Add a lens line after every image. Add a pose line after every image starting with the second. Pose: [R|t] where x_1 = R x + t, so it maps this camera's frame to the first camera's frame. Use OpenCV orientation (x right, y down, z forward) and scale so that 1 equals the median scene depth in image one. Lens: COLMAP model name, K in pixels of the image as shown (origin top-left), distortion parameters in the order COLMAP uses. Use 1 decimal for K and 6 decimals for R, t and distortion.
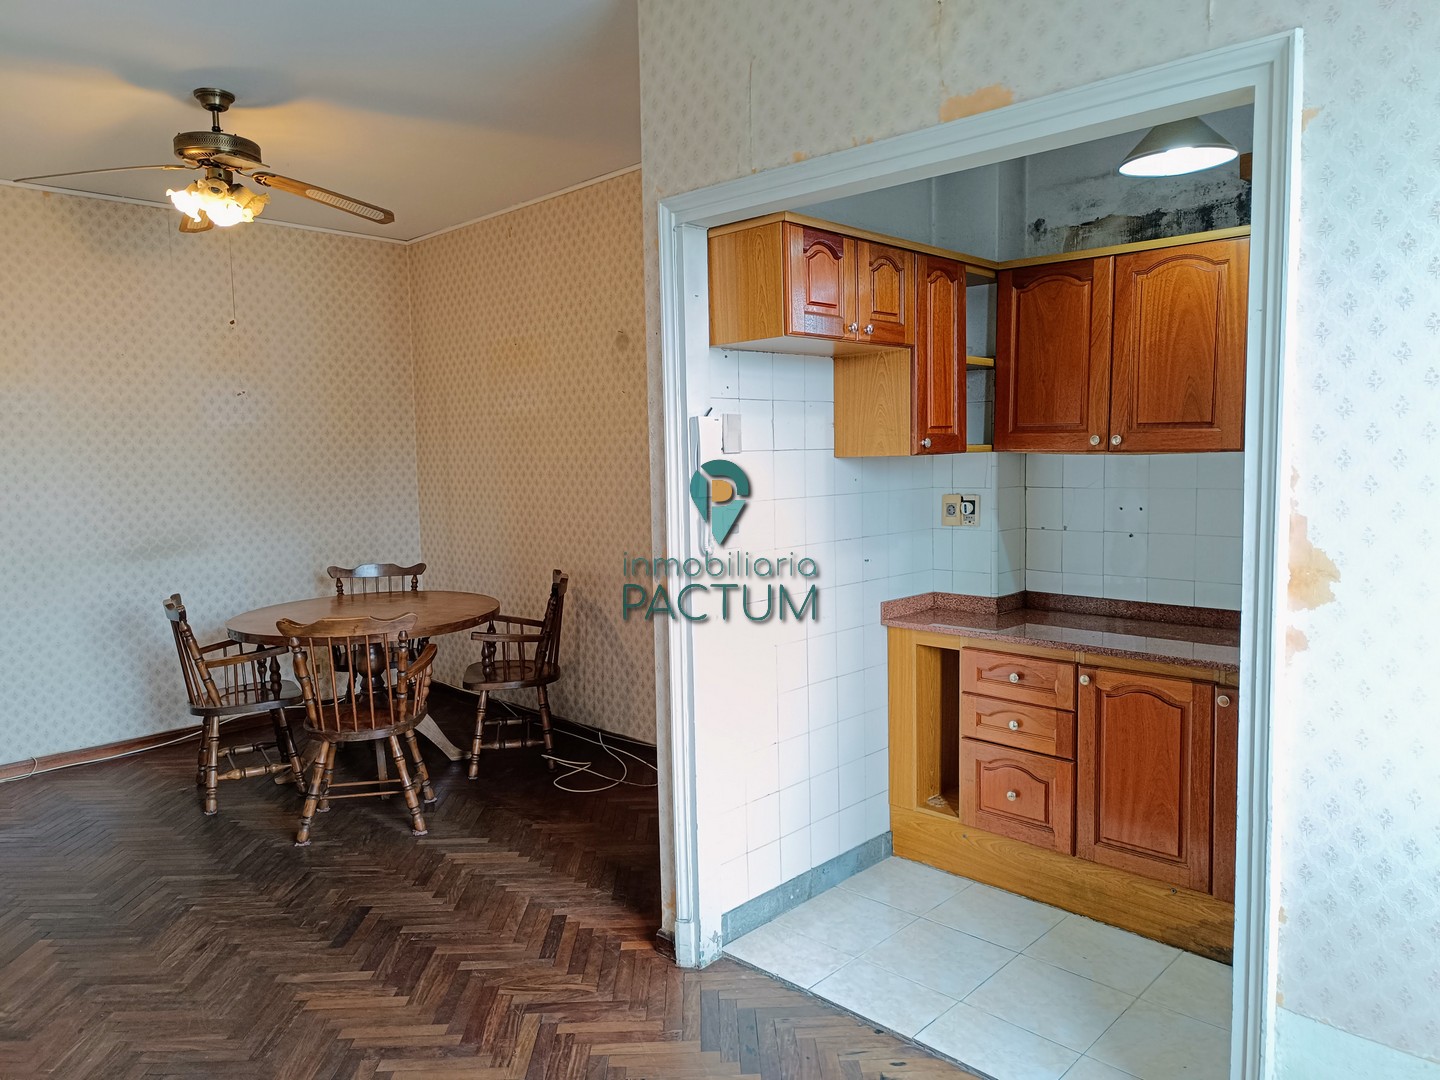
lens RADIAL K [[995.6, 0, 722.0], [0, 995.6, 534.9], [0, 0, 1]] dist [0.022374, -0.027892]
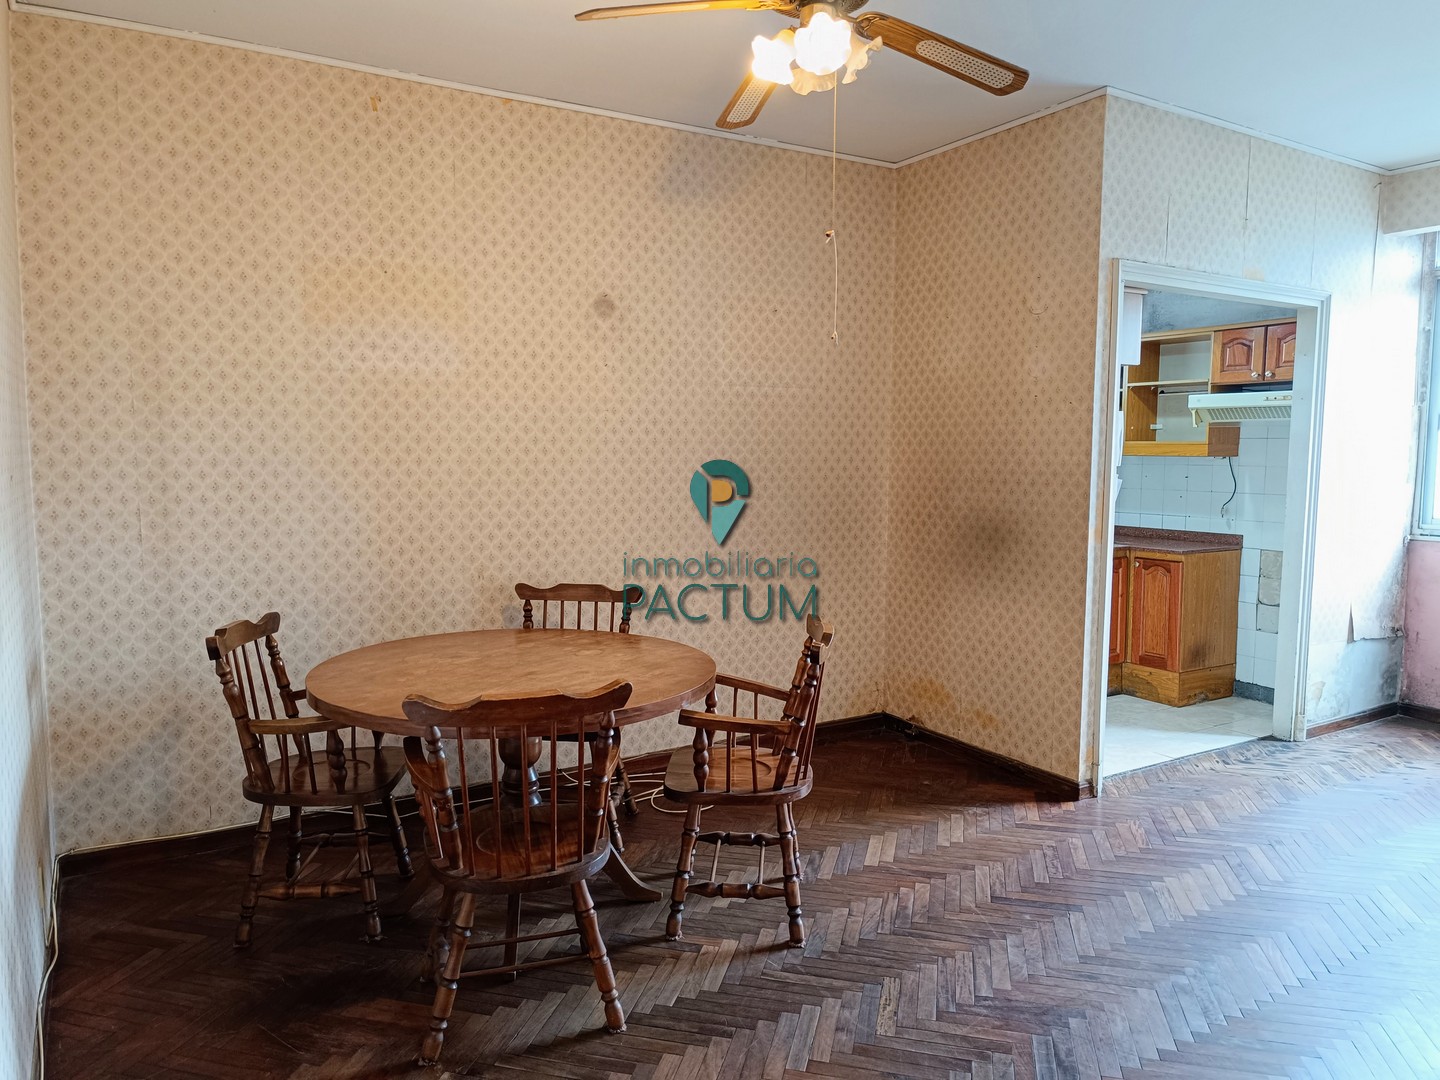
lens RADIAL K [[994.3, 0, 713.7], [0, 994.3, 542.1], [0, 0, 1]] dist [0.033786, -0.031918]
pose [[0.257203, -0.071992, 0.963672, -1.181543], [0.074610, 0.995724, 0.054473, -0.037015], [-0.963473, 0.057889, 0.261475, 0.874903]]
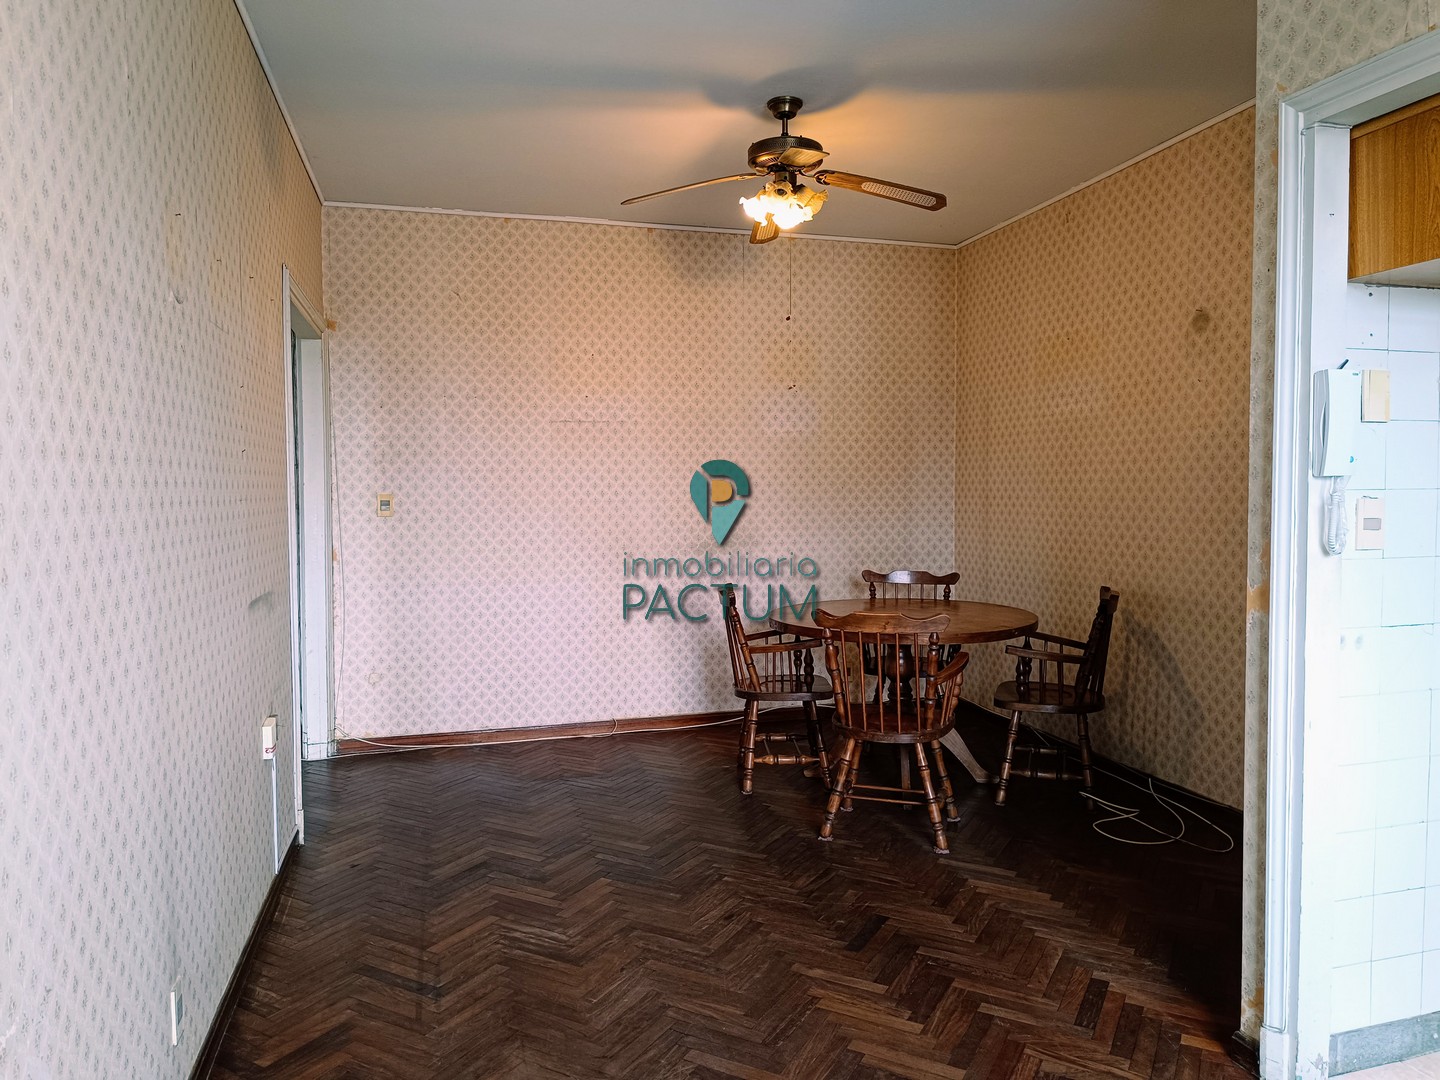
lens RADIAL K [[992.1, 0, 702.8], [0, 992.1, 534.4], [0, 0, 1]] dist [-0.001660, -0.008802]
pose [[0.857194, 0.036718, -0.513683, -0.029331], [-0.054311, 0.998338, -0.019269, 0.034059], [0.512122, 0.044416, 0.857764, 0.080487]]
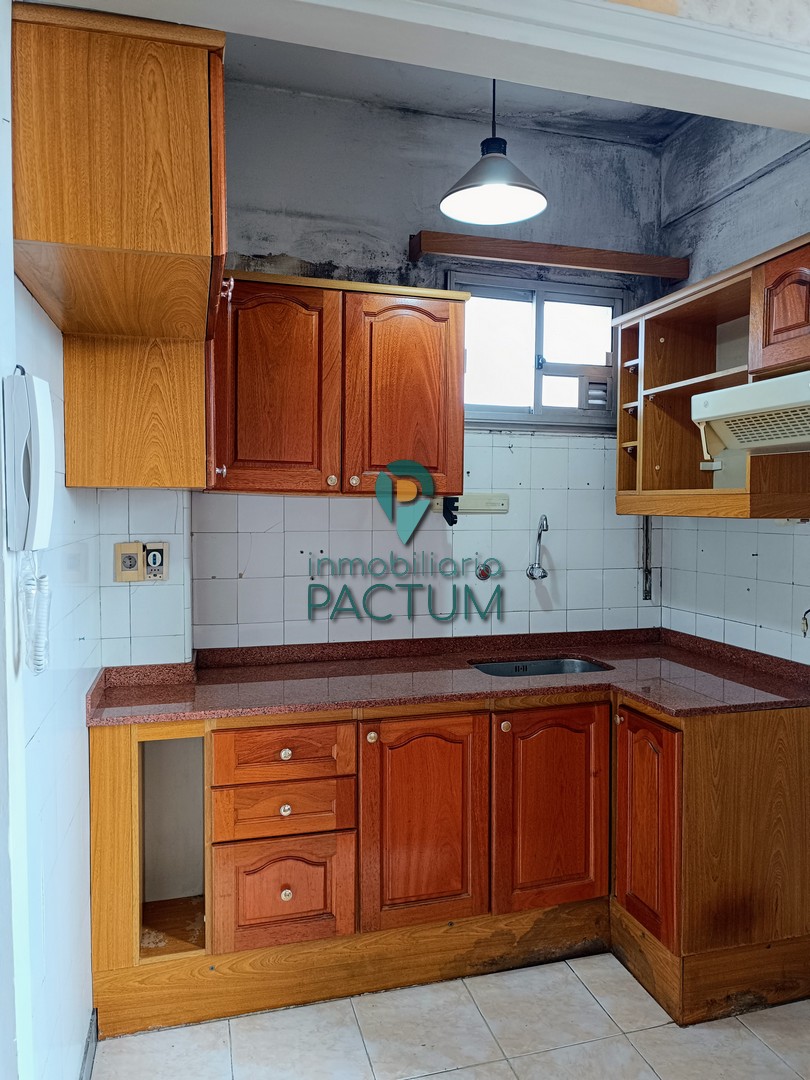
lens RADIAL K [[746.7, 0, 407.4], [0, 746.7, 538.5], [0, 0, 1]] dist [0.022374, -0.027892]
pose [[0.505513, -0.017856, 0.862634, -0.171883], [0.061697, 0.997975, -0.015497, -0.020269], [-0.860611, 0.061056, 0.505590, 0.491001]]
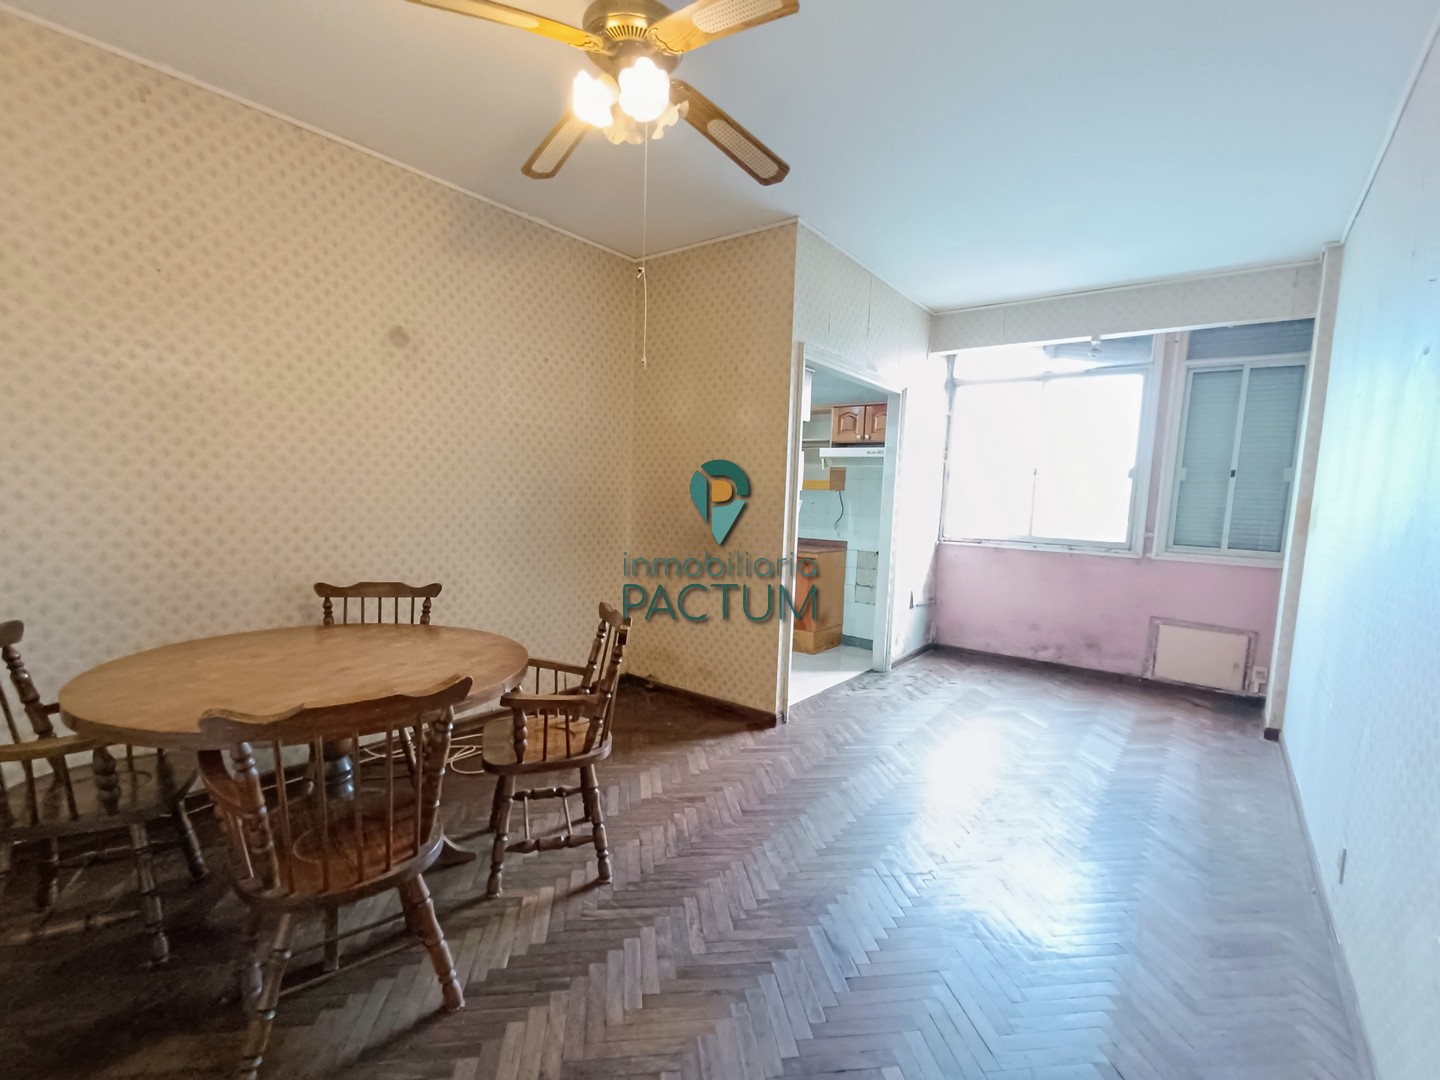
lens RADIAL K [[664.9, 0, 716.1], [0, 664.9, 564.4], [0, 0, 1]] dist [-0.001631, 0.008502]
pose [[-0.116508, -0.092527, 0.988870, -1.029455], [0.054796, 0.993536, 0.099419, -0.023148], [-0.991677, 0.065769, -0.110684, 0.981210]]
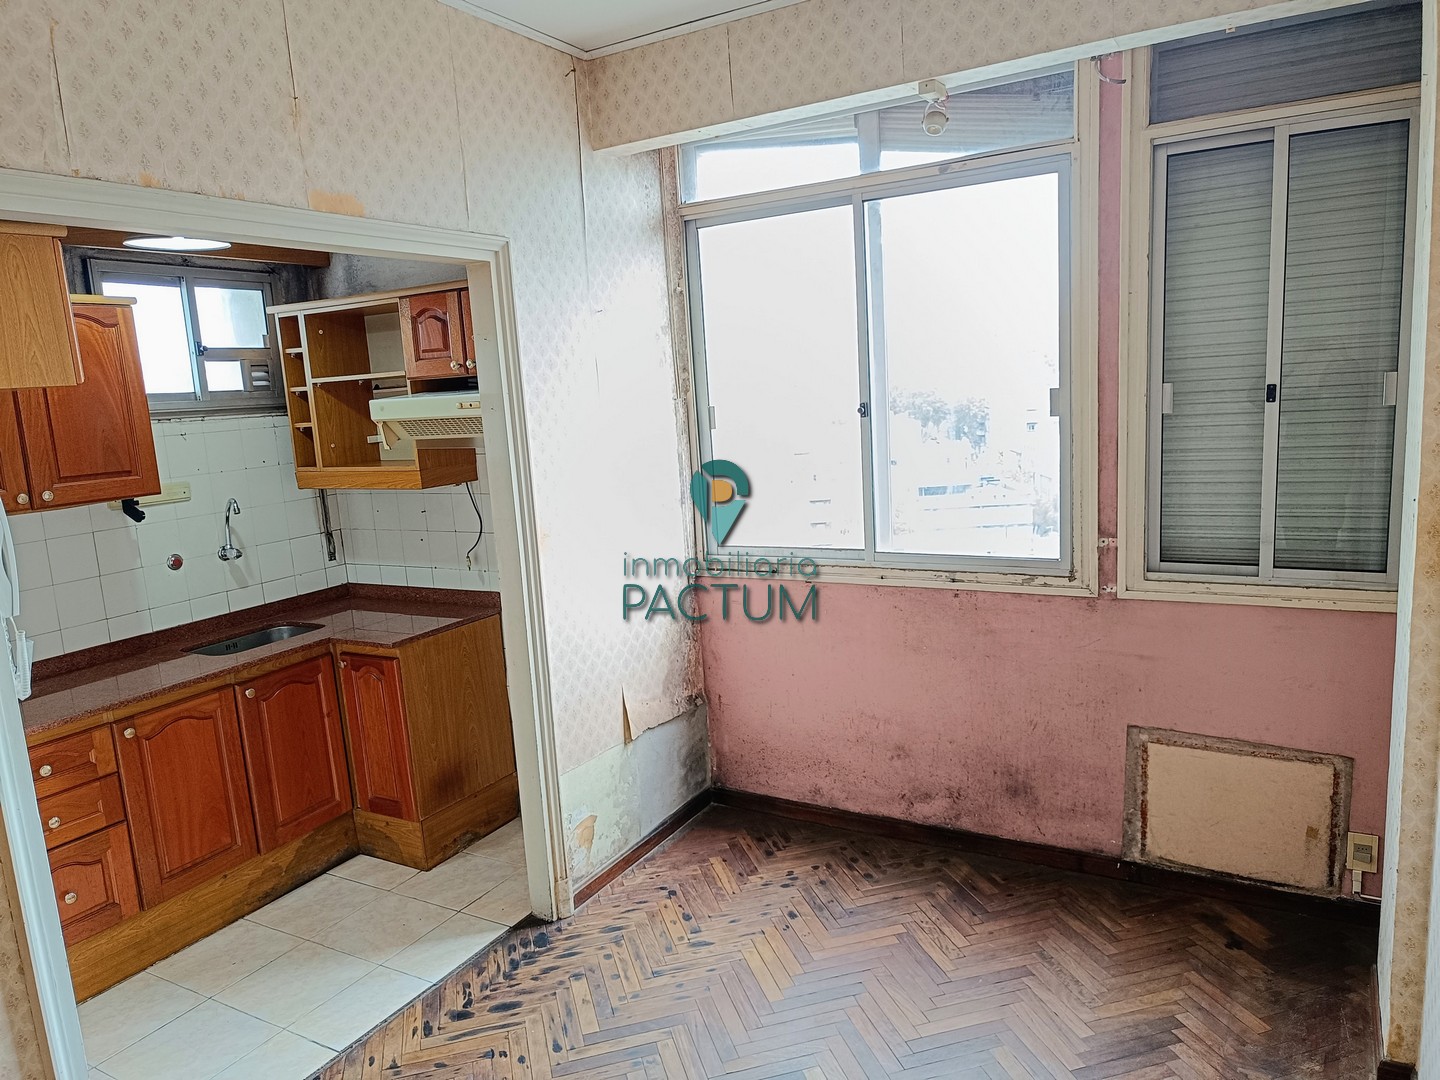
lens RADIAL K [[999.6, 0, 715.0], [0, 999.6, 546.9], [0, 0, 1]] dist [0.005610, -0.004684]
pose [[-0.238013, -0.125920, 0.963065, -0.575184], [0.150746, 0.974755, 0.164704, -0.090557], [-0.959492, 0.184380, -0.213022, 0.496450]]
